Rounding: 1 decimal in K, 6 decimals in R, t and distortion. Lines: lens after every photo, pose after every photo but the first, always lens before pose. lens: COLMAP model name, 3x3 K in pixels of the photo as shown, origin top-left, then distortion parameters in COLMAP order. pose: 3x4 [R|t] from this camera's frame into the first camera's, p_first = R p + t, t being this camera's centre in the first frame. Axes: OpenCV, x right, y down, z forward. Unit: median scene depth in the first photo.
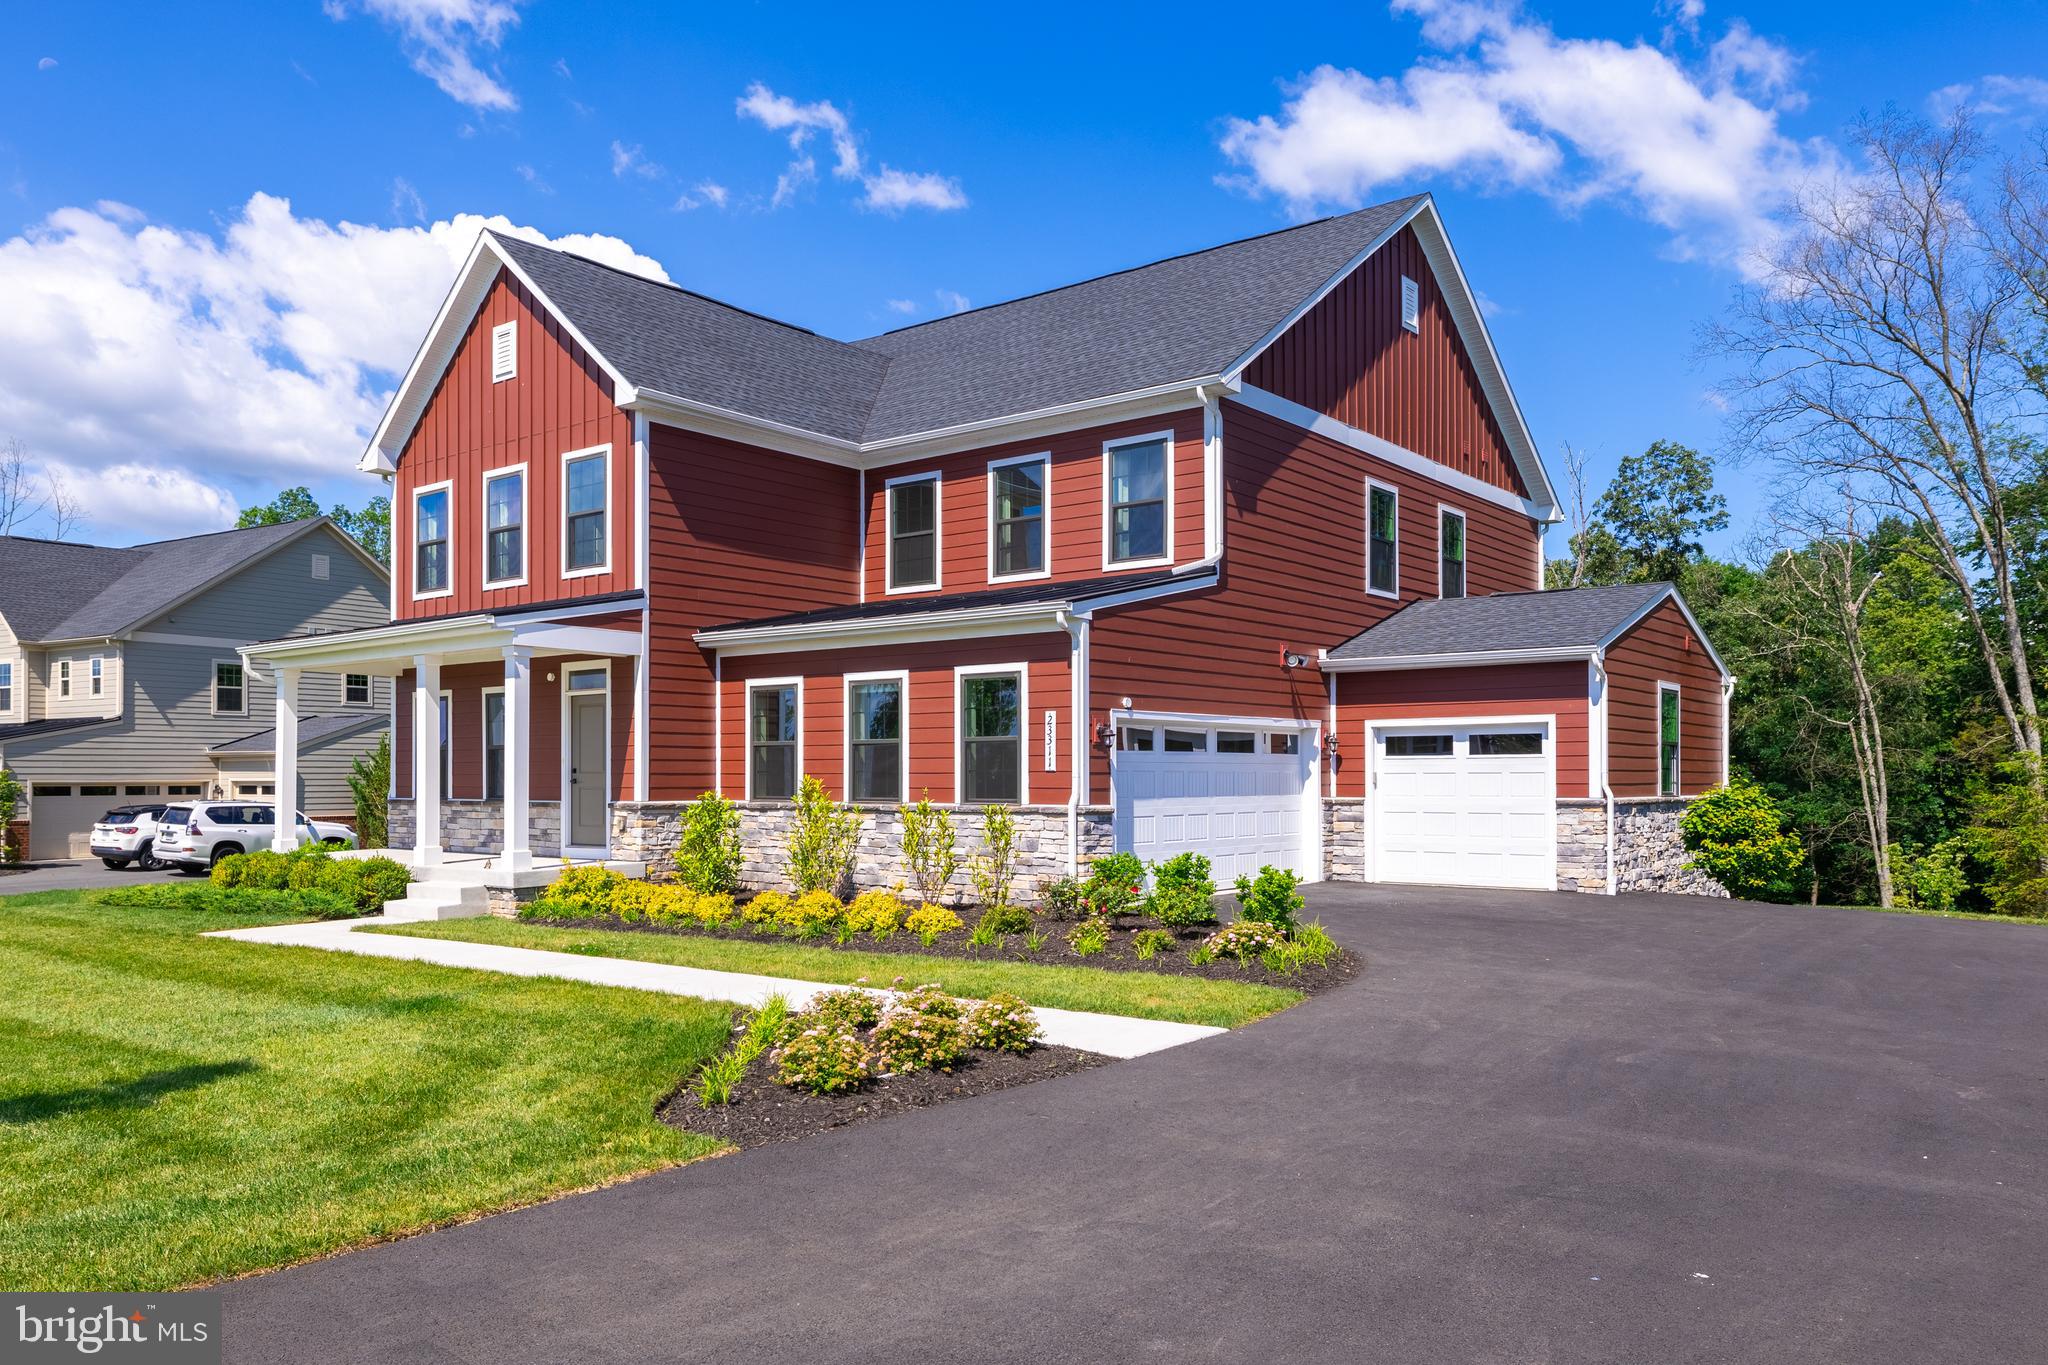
lens RADIAL K [[1490.0, 0, 971.7], [0, 1490.0, 771.3], [0, 0, 1]] dist [0.000152, -0.000413]
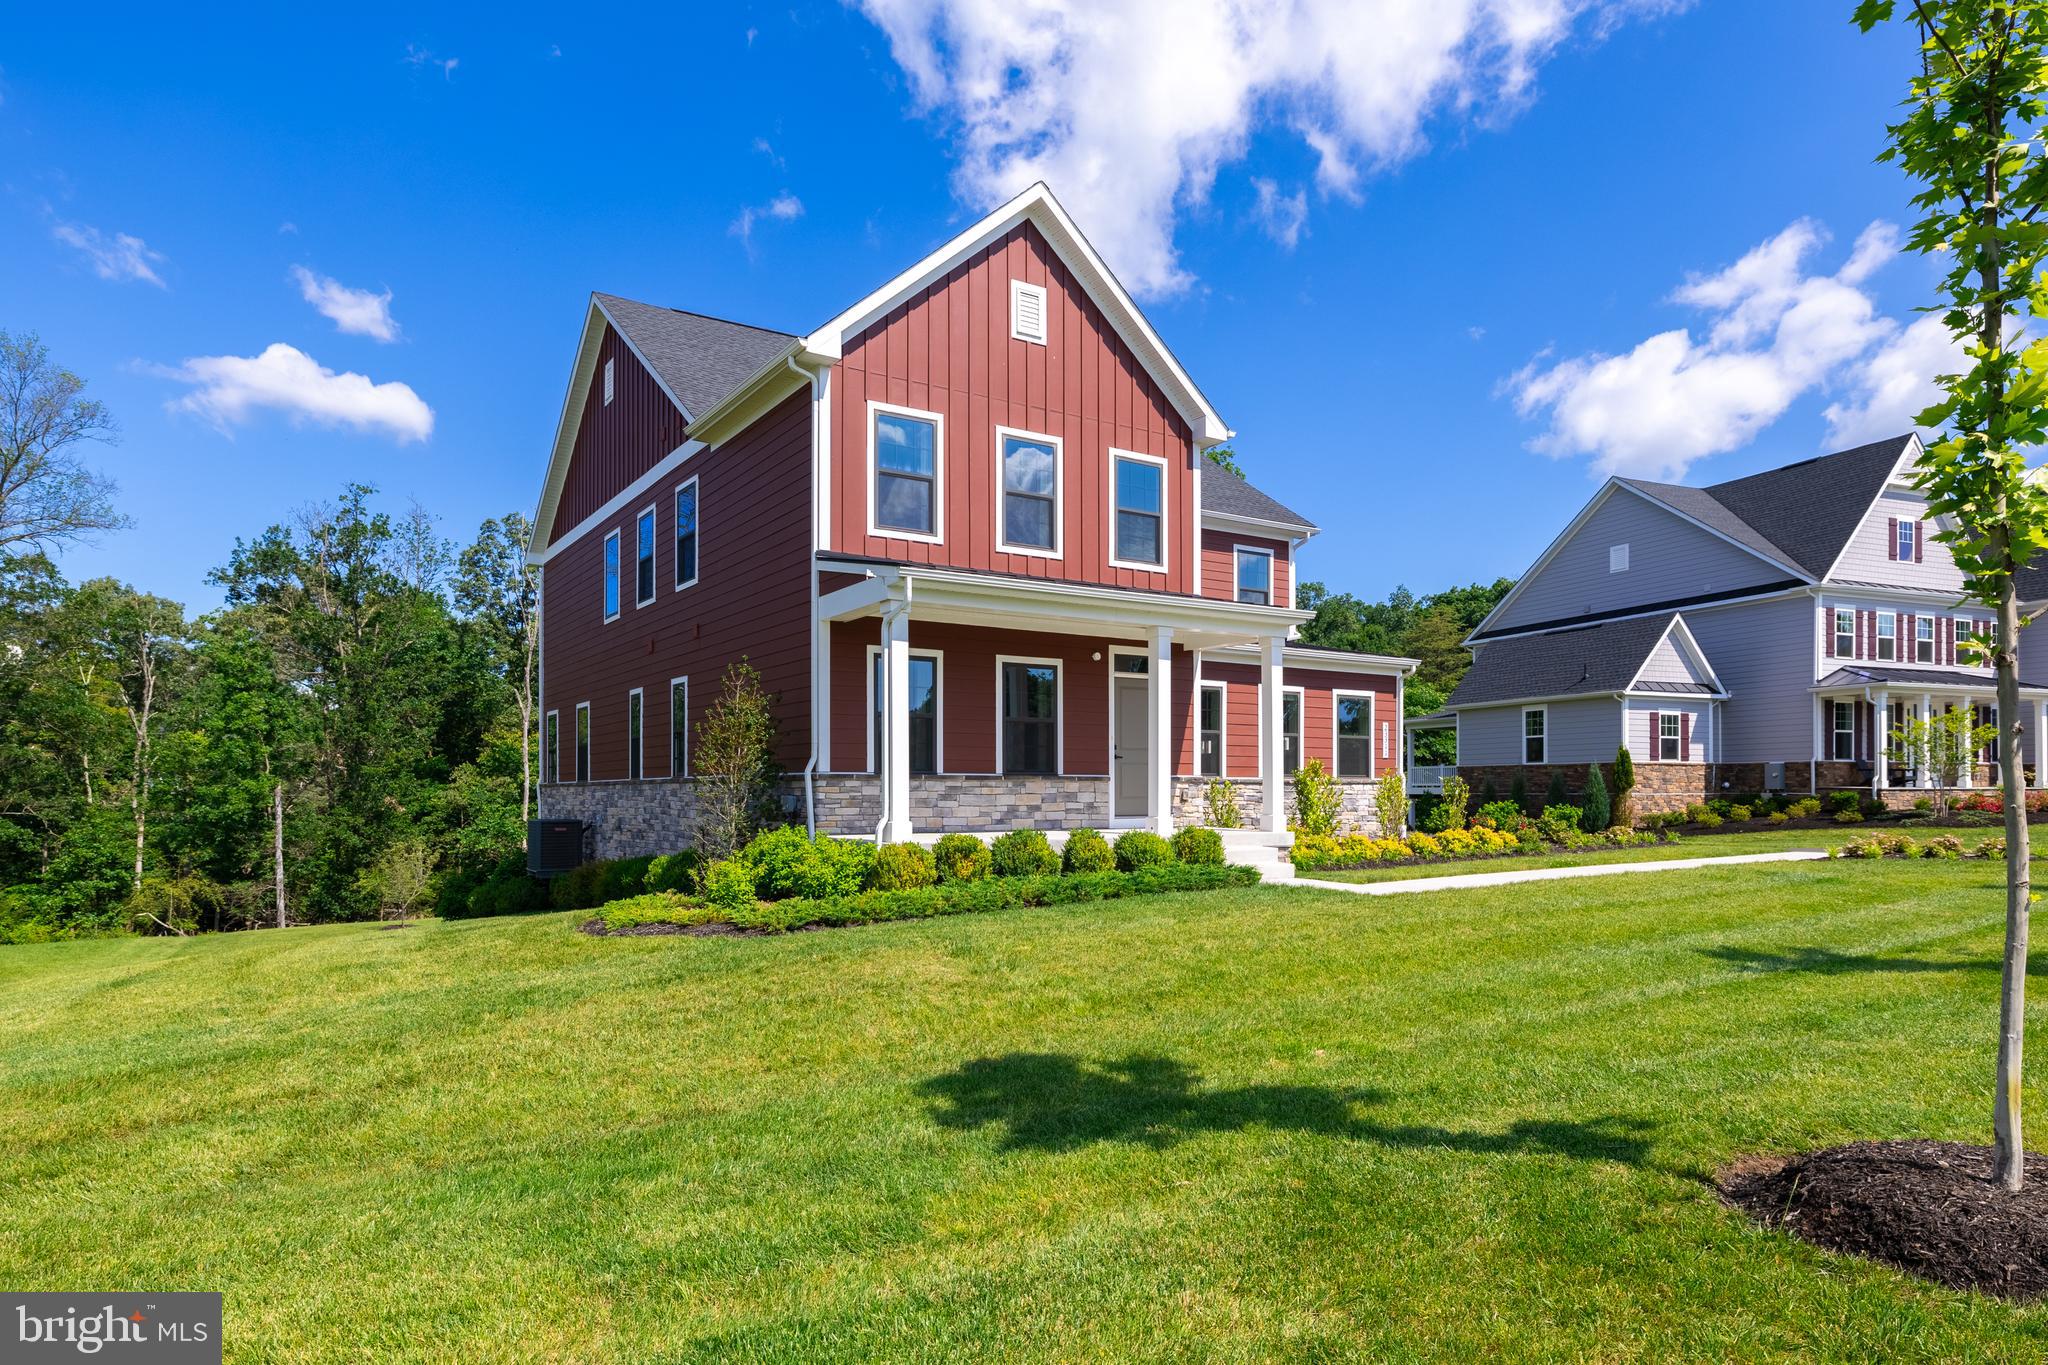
lens RADIAL K [[1222.5, 0, 1010.4], [0, 1222.5, 771.2], [0, 0, 1]] dist [0.006407, 0.002243]
pose [[0.296389, 0.016464, 0.954925, -1.150649], [-0.005946, 0.999864, -0.015393, 0.031447], [-0.955049, -0.001115, 0.296447, 0.831382]]
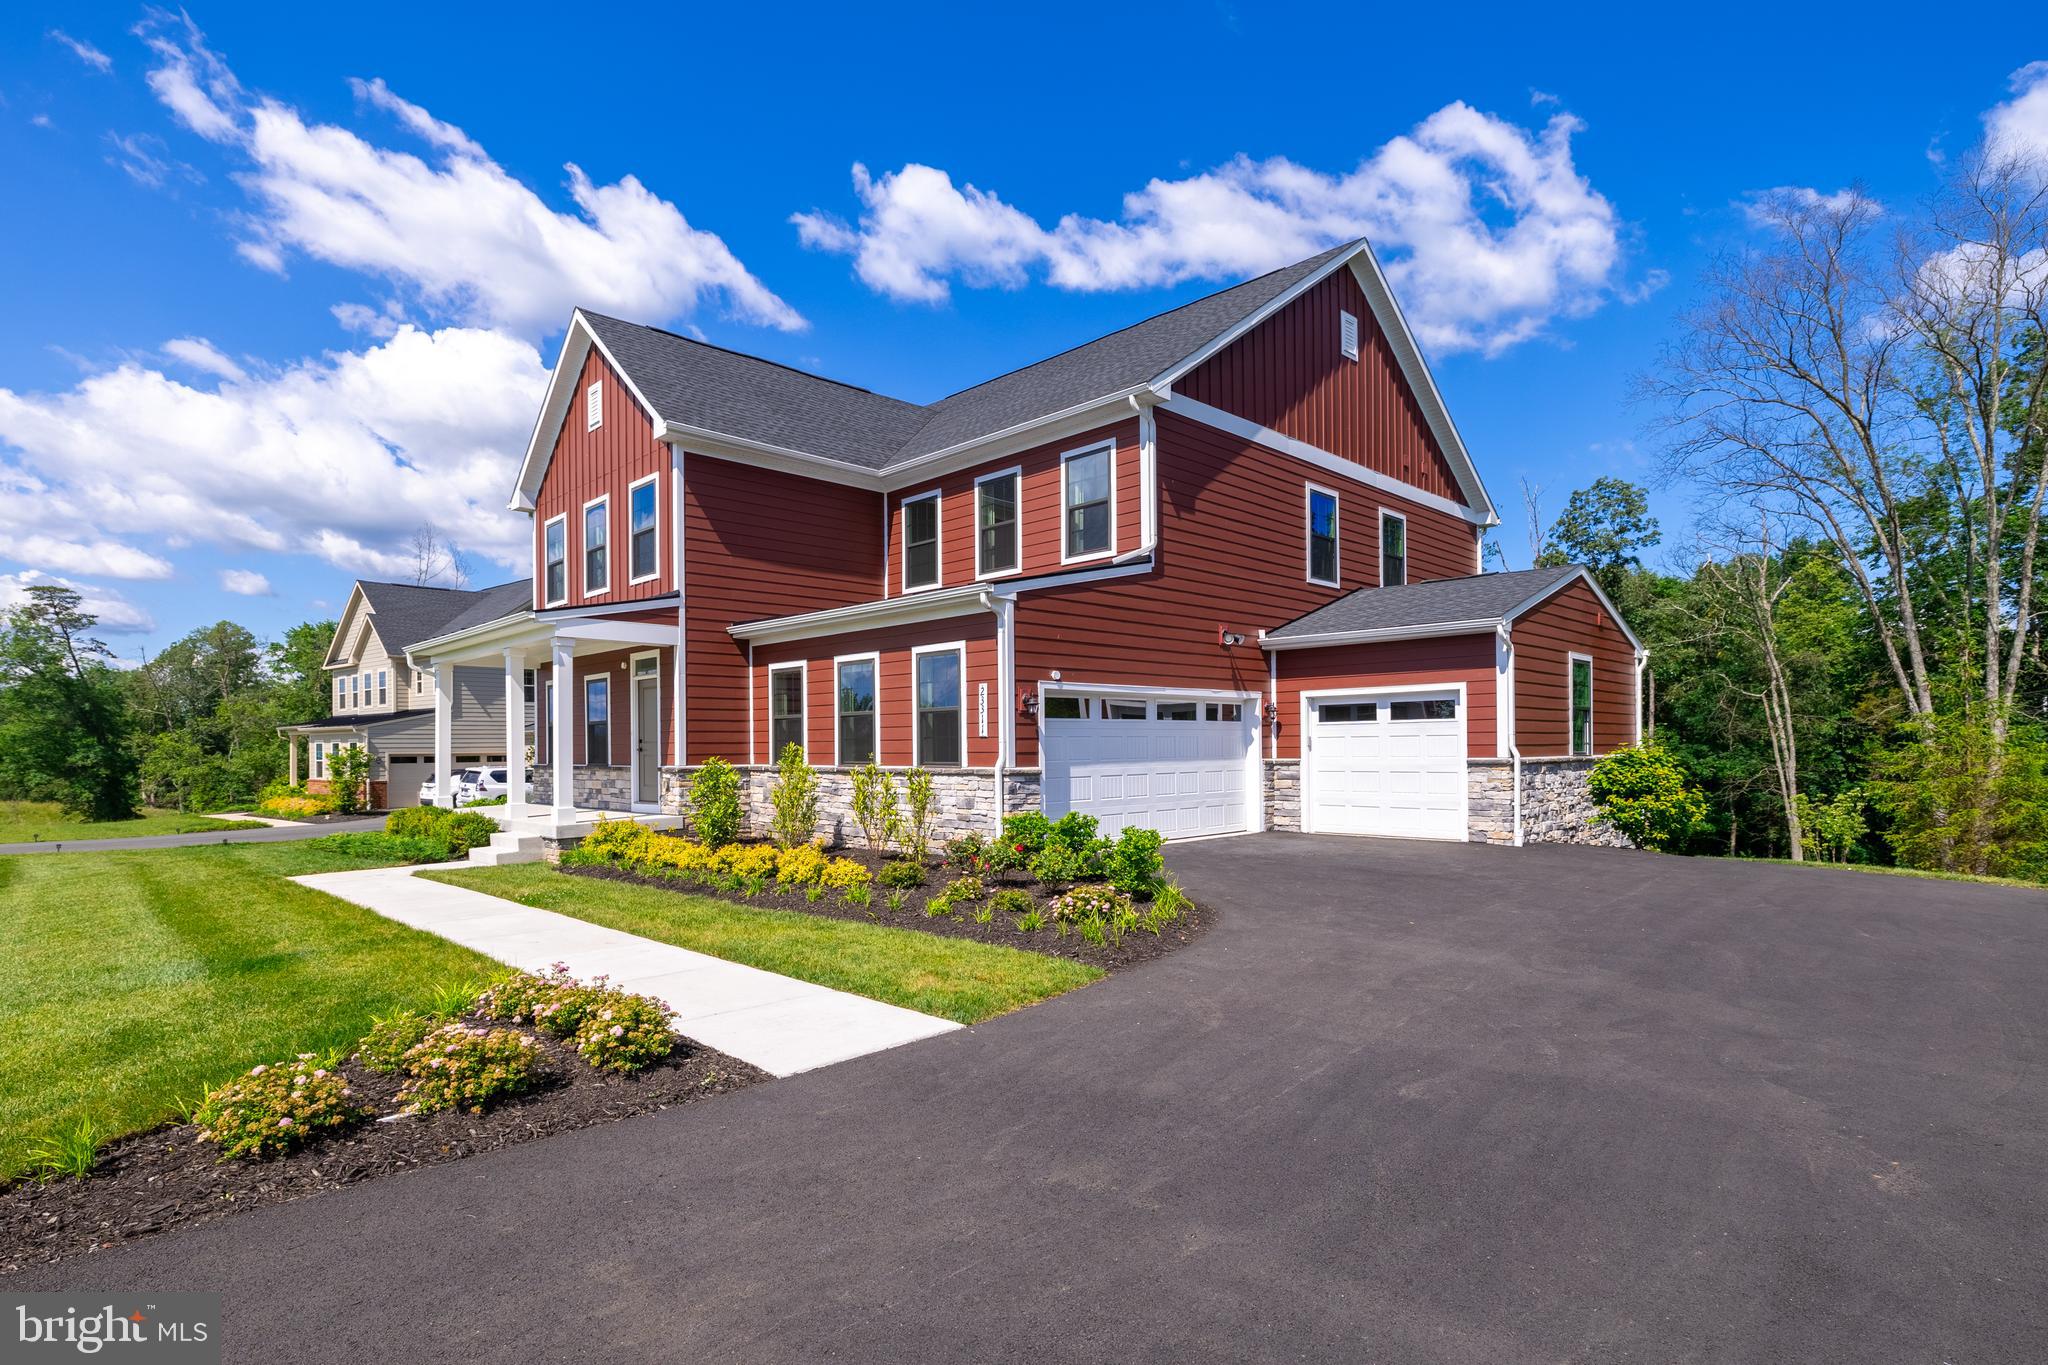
lens RADIAL K [[1022.6, 0, 1003.7], [0, 1022.6, 749.4], [0, 0, 1]] dist [-0.004809, 0.001056]
pose [[0.993751, -0.007601, -0.111363, 0.128389], [0.008359, 0.999945, 0.006344, 0.003697], [0.111308, -0.007235, 0.993760, 0.198657]]
